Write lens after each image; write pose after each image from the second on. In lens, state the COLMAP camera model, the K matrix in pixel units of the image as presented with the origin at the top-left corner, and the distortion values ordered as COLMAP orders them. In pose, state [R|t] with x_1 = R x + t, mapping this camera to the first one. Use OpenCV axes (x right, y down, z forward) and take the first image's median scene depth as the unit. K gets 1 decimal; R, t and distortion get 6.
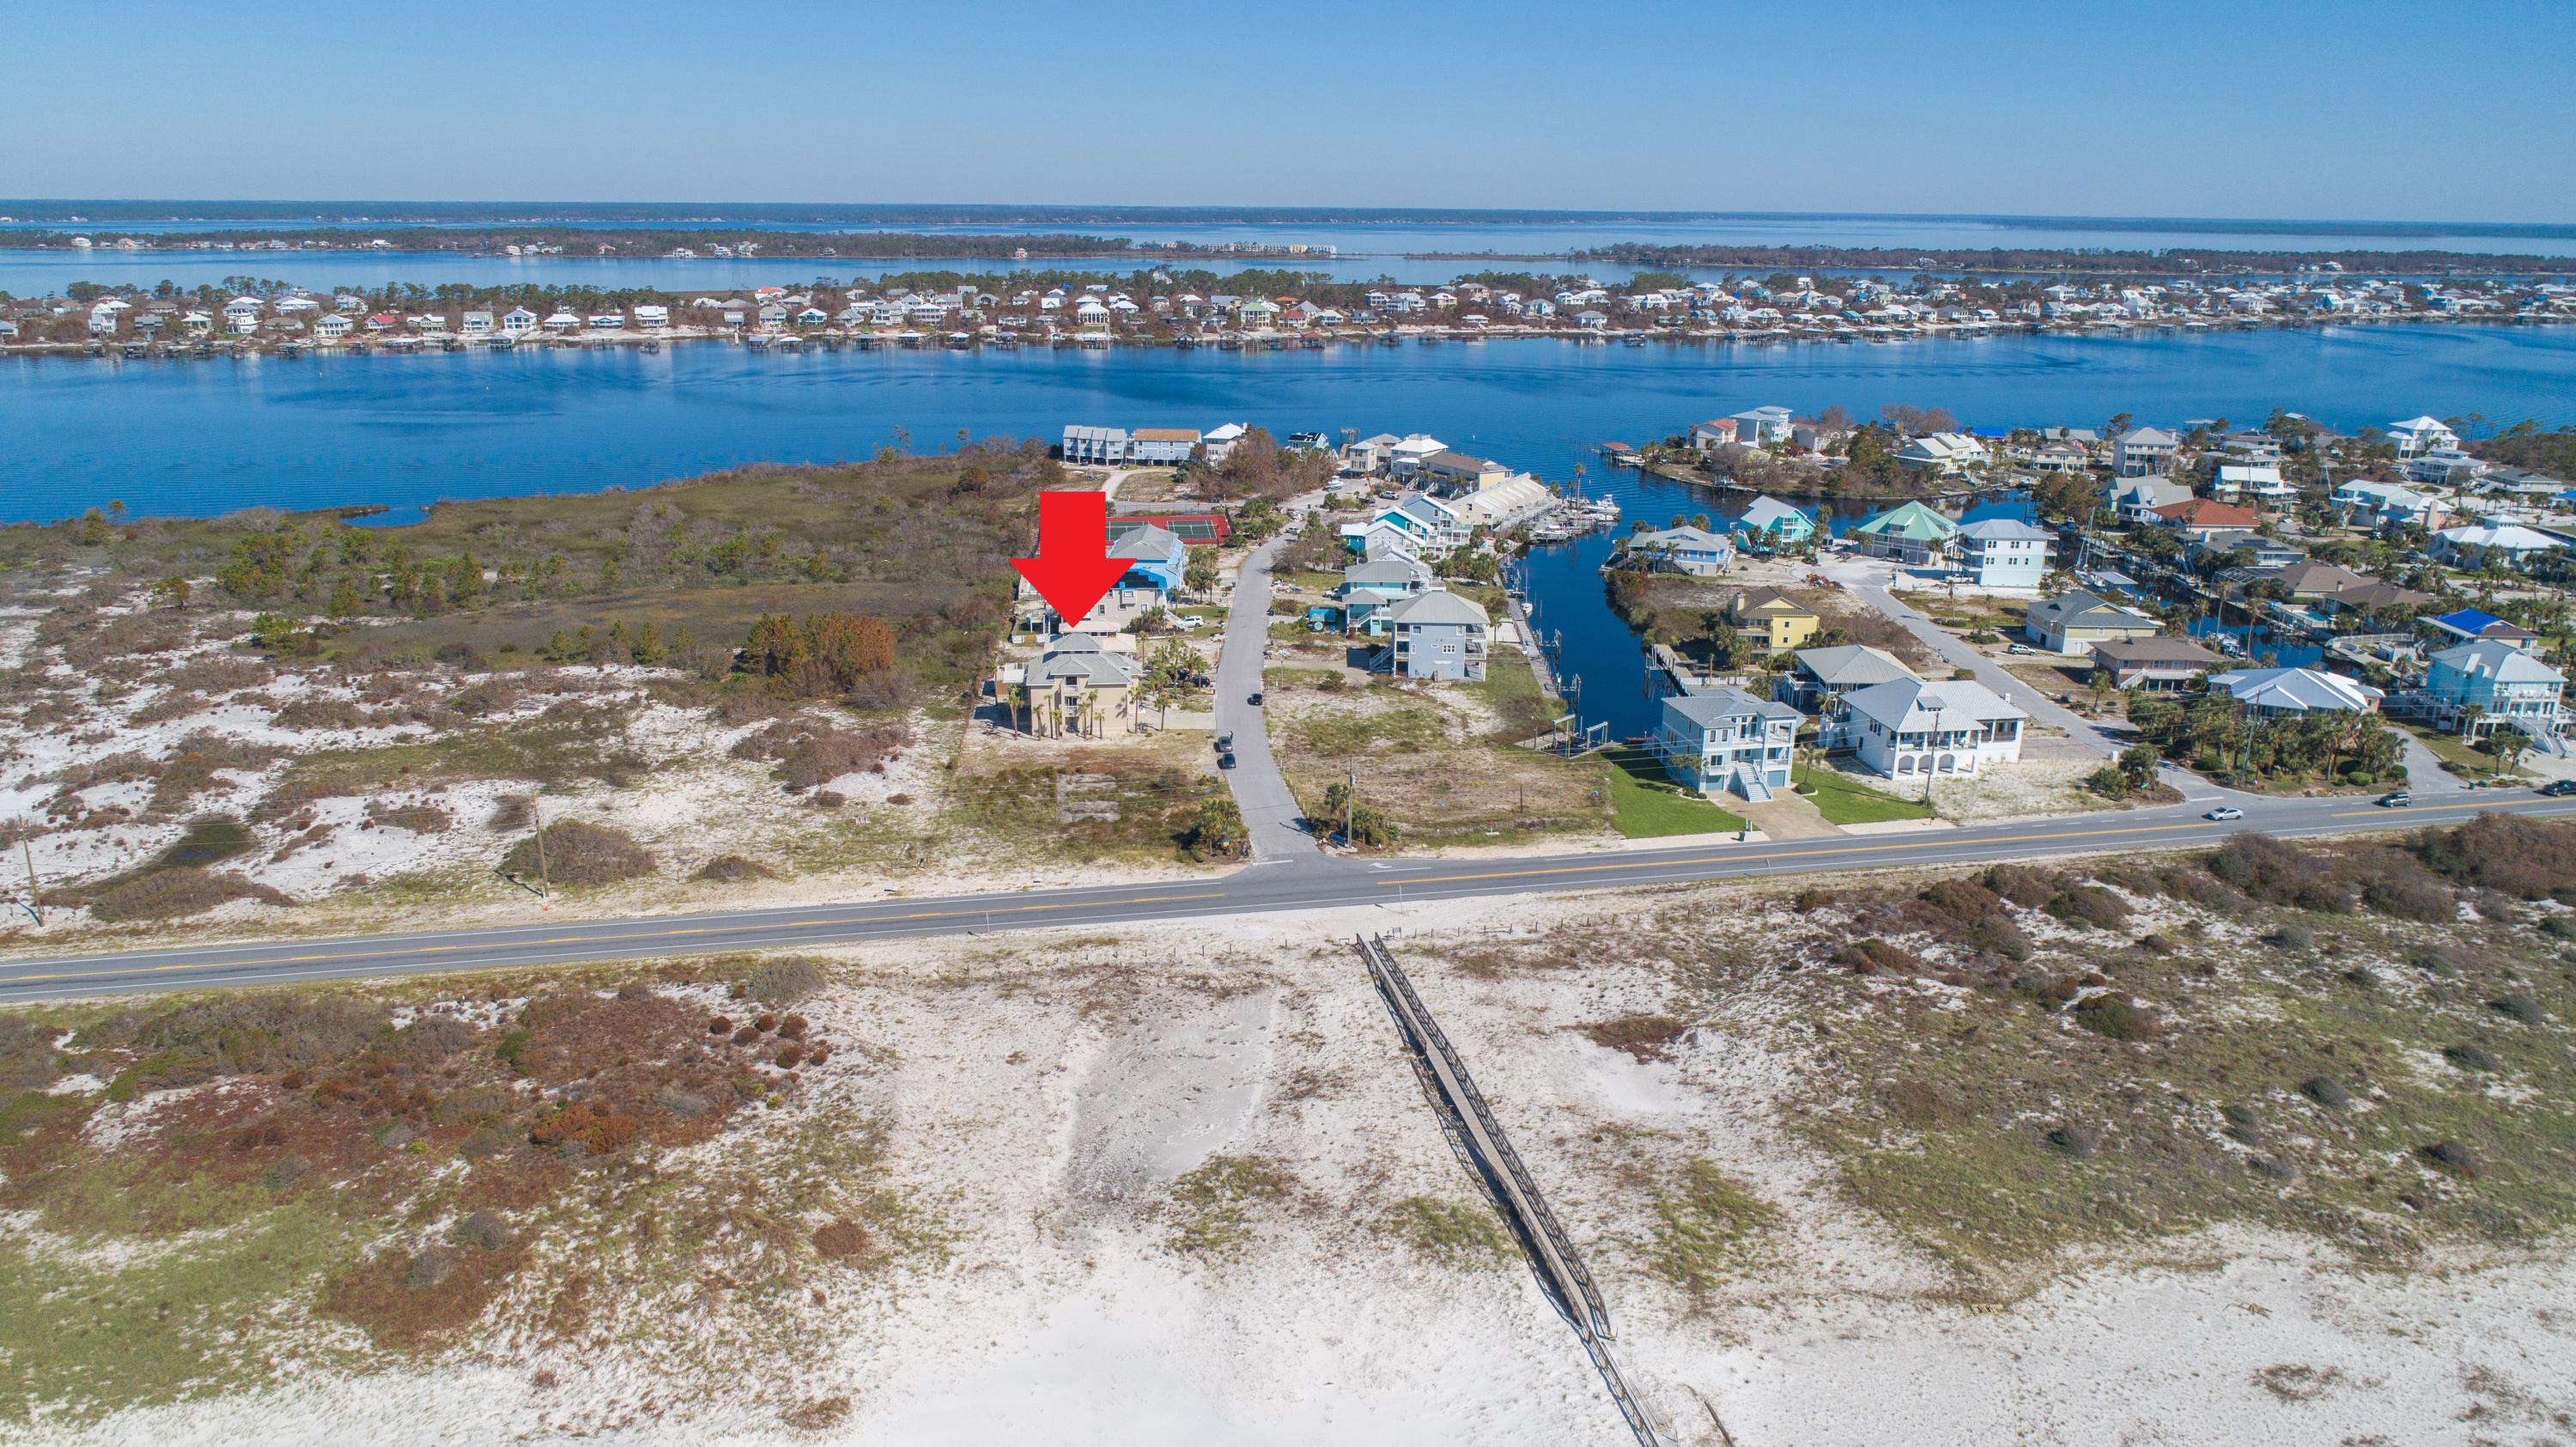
lens RADIAL K [[1746.2, 0, 1292.7], [0, 1746.2, 710.0], [0, 0, 1]] dist [-0.017408, 0.009428]
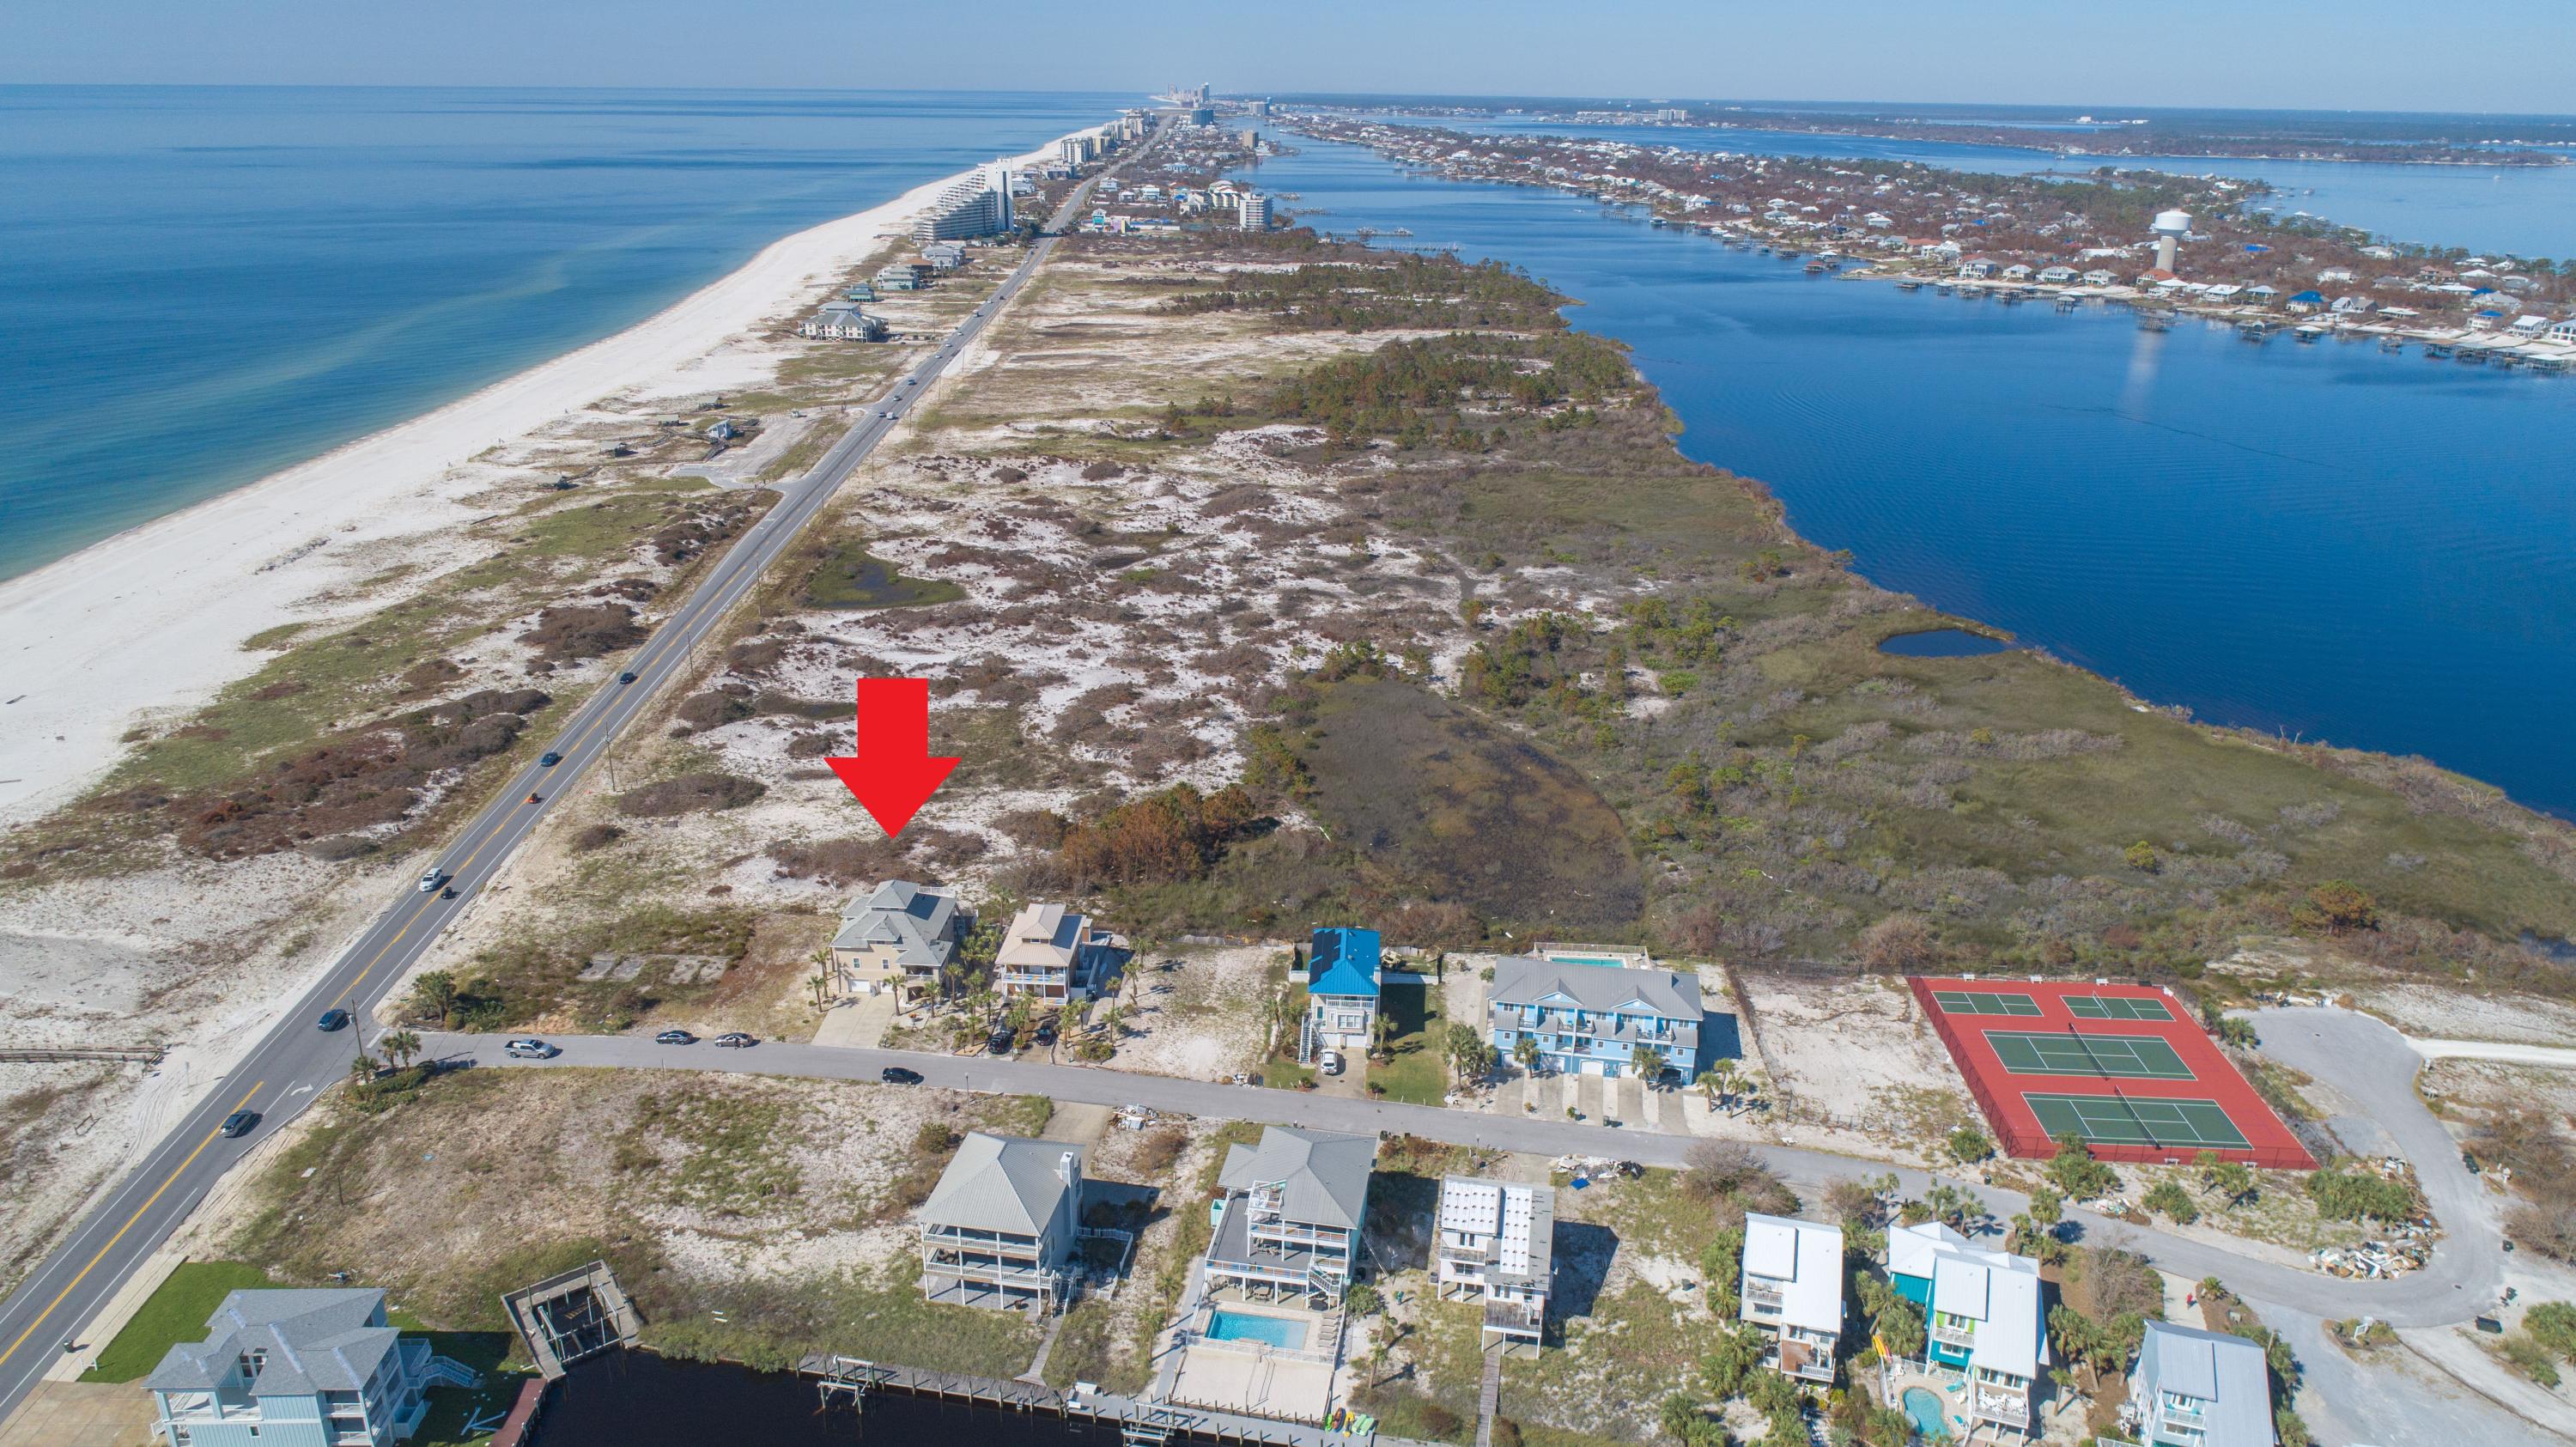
lens RADIAL K [[1746.2, 0, 1287.7], [0, 1746.2, 725.7], [0, 0, 1]] dist [-0.017408, 0.009428]
pose [[-0.161631, 0.334692, -0.928362, 0.673207], [-0.292371, 0.882257, 0.368973, -0.521923], [0.942547, 0.331064, -0.044745, 1.229915]]
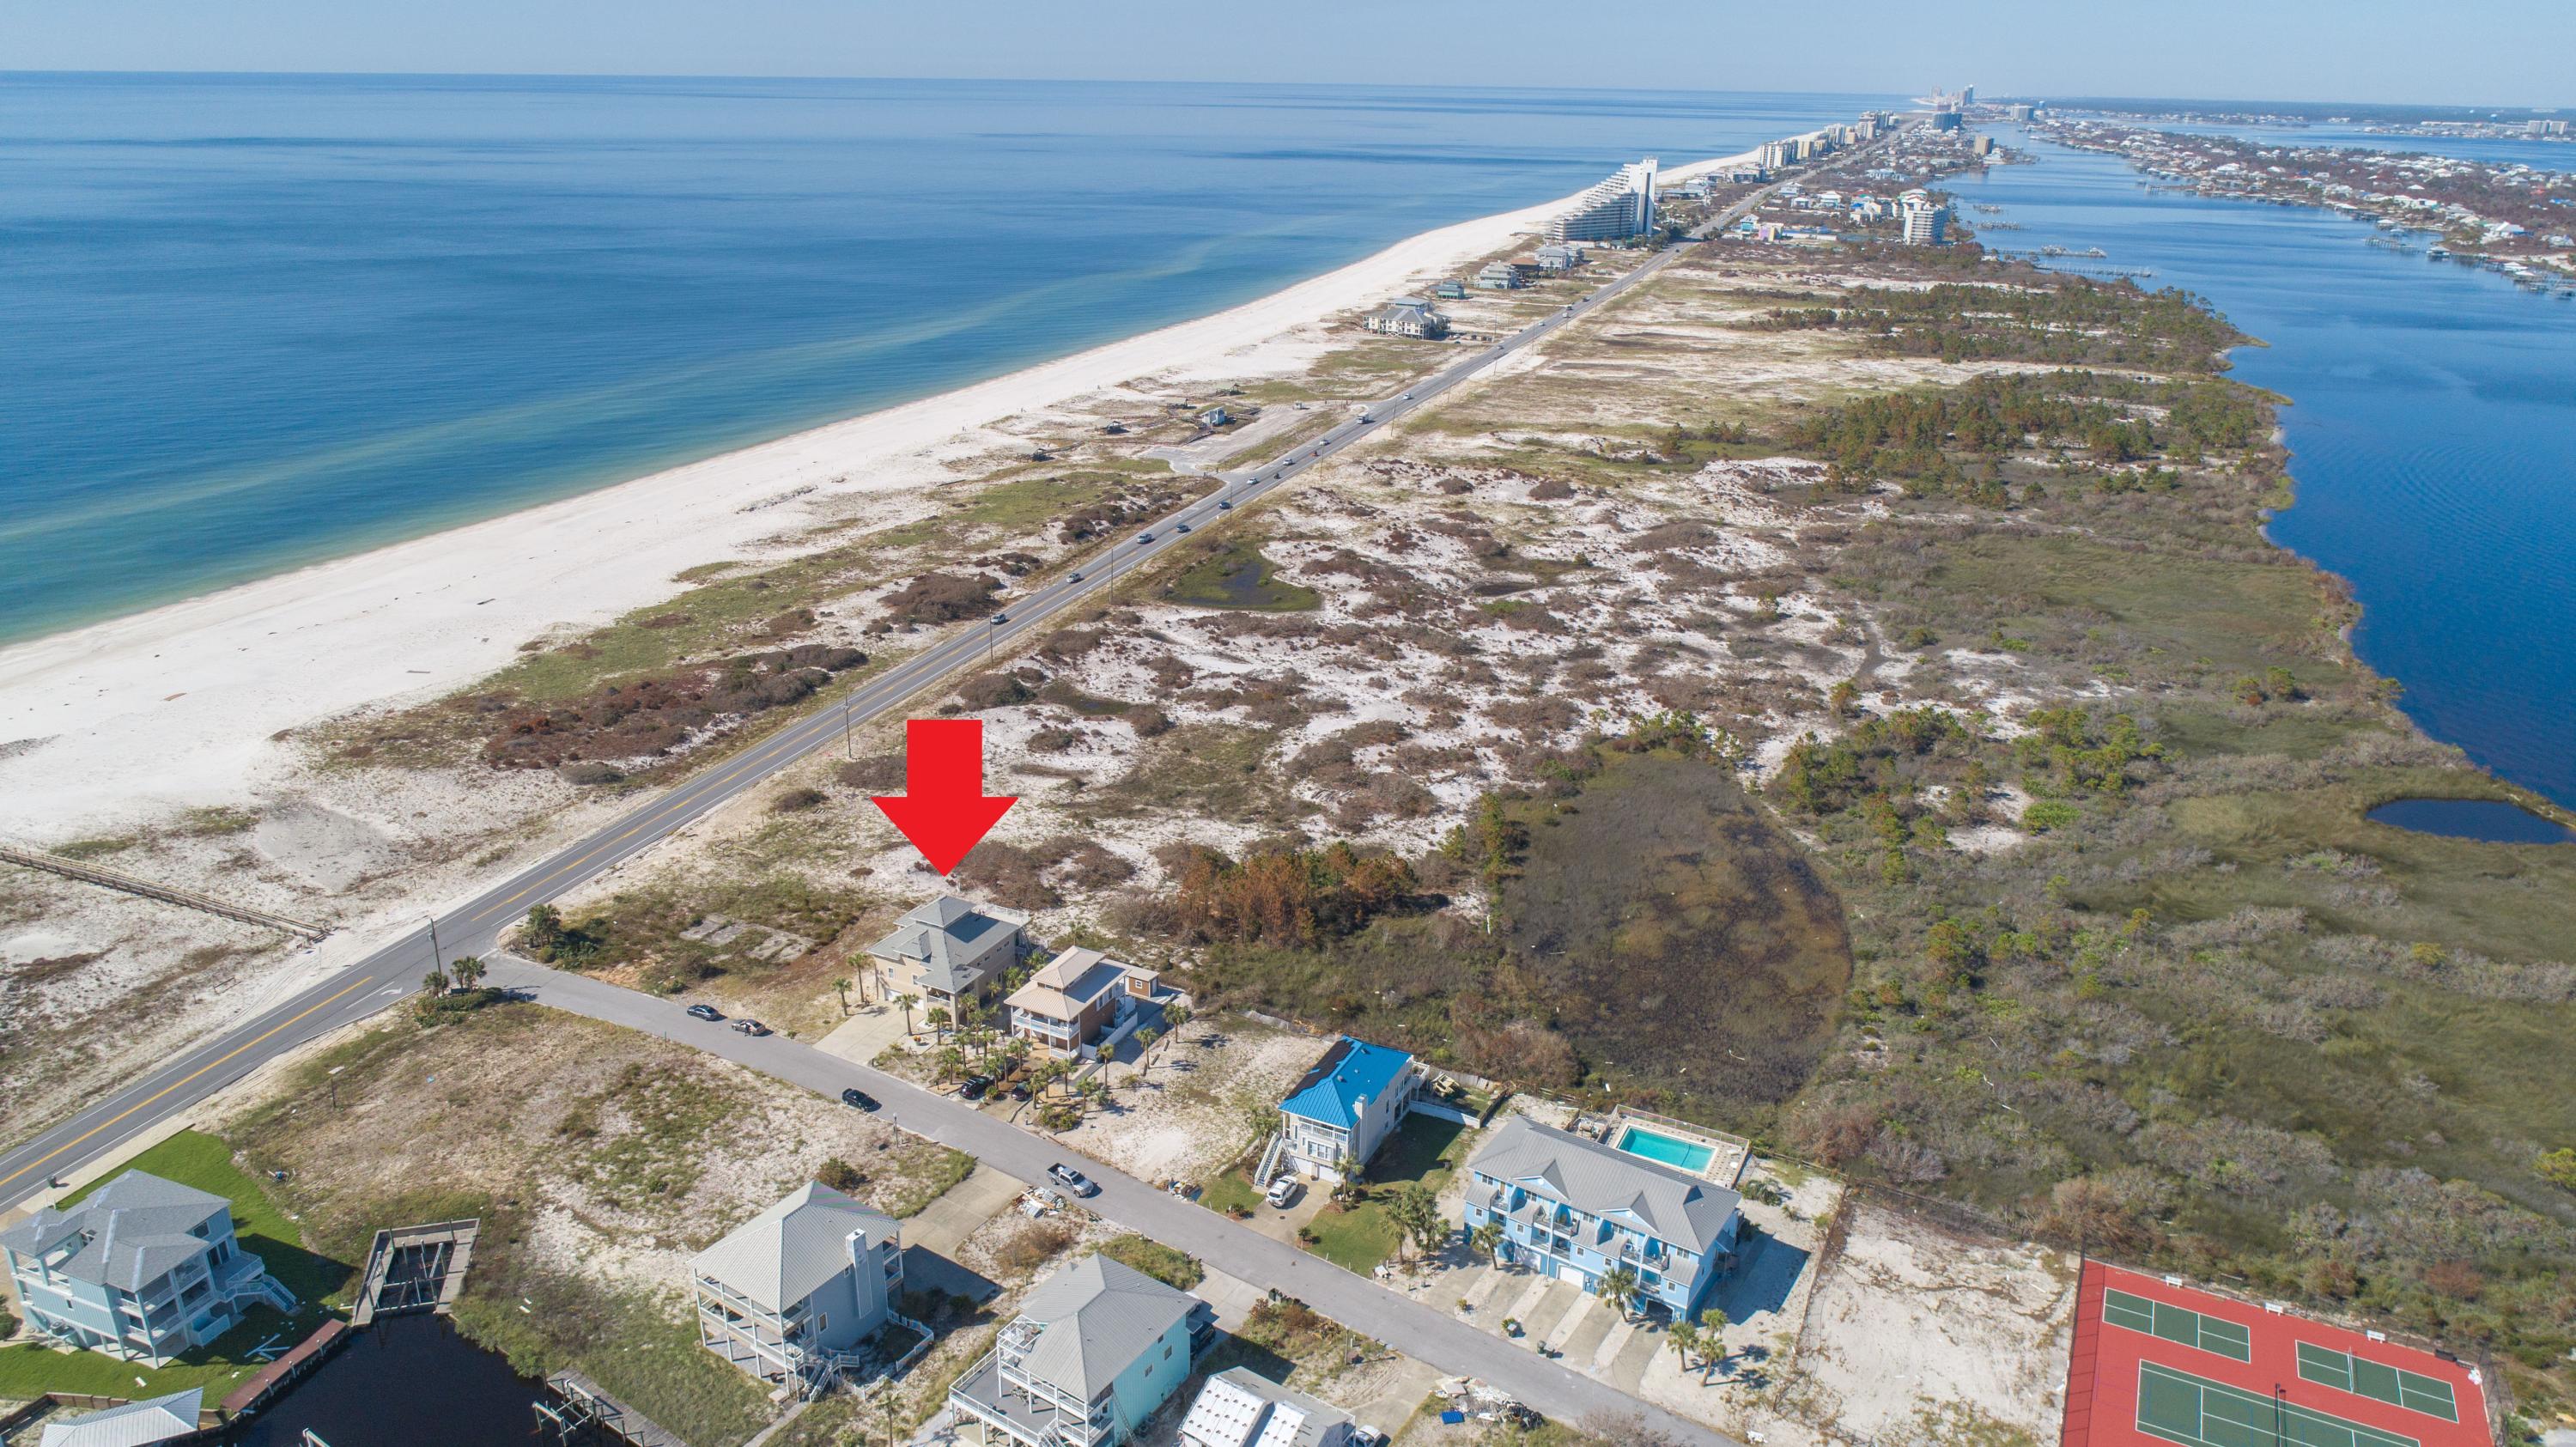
lens RADIAL K [[1746.2, 0, 1279.9], [0, 1746.2, 714.7], [0, 0, 1]] dist [-0.017408, 0.009428]
pose [[-0.542415, 0.278374, -0.792650, 0.466675], [-0.254903, 0.844494, 0.471014, -0.593000], [0.800506, 0.457534, -0.387108, 1.462589]]
